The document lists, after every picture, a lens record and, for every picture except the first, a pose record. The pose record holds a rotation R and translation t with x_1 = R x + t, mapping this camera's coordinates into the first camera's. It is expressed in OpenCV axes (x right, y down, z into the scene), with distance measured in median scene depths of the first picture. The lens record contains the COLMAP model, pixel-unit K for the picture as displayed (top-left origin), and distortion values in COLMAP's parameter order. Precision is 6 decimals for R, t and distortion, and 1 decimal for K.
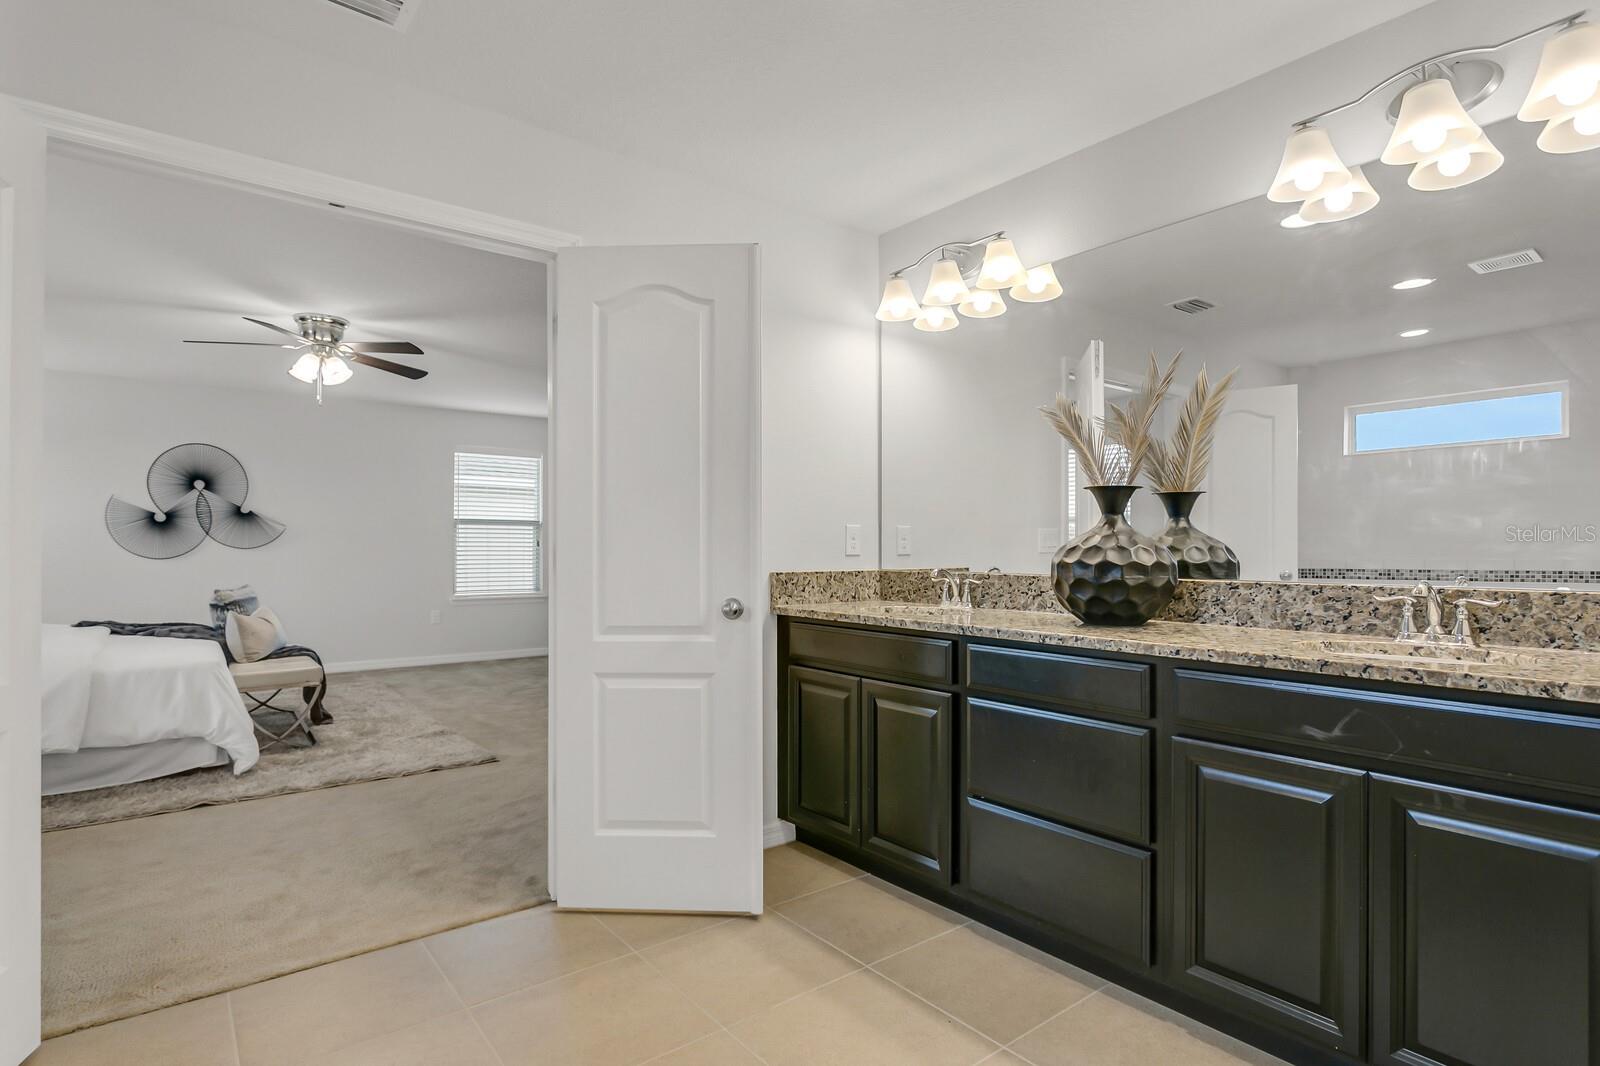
lens RADIAL K [[809.0, 0, 796.9], [0, 809.0, 536.3], [0, 0, 1]] dist [-0.019497, 0.011420]
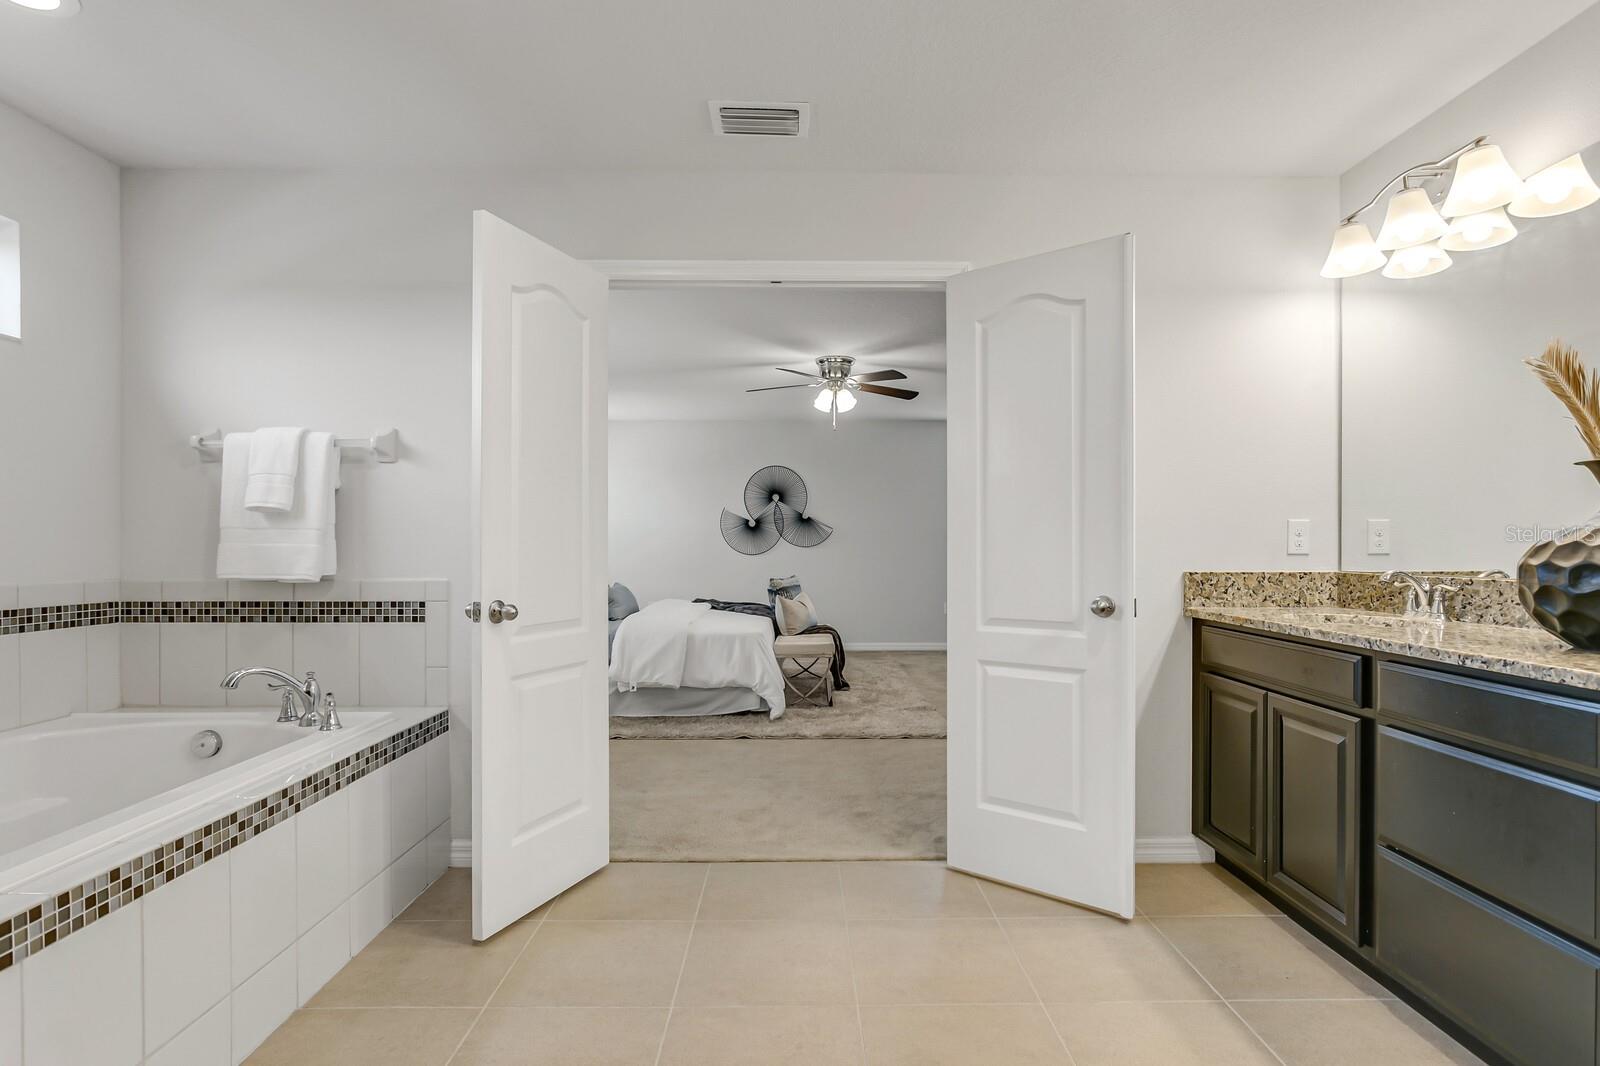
lens RADIAL K [[807.2, 0, 816.6], [0, 807.2, 545.2], [0, 0, 1]] dist [-0.002239, 0.000349]
pose [[0.800482, -0.001348, -0.599355, 0.182107], [0.008758, 0.999917, 0.009447, 0.000979], [0.599293, -0.012811, 0.800427, -0.006402]]
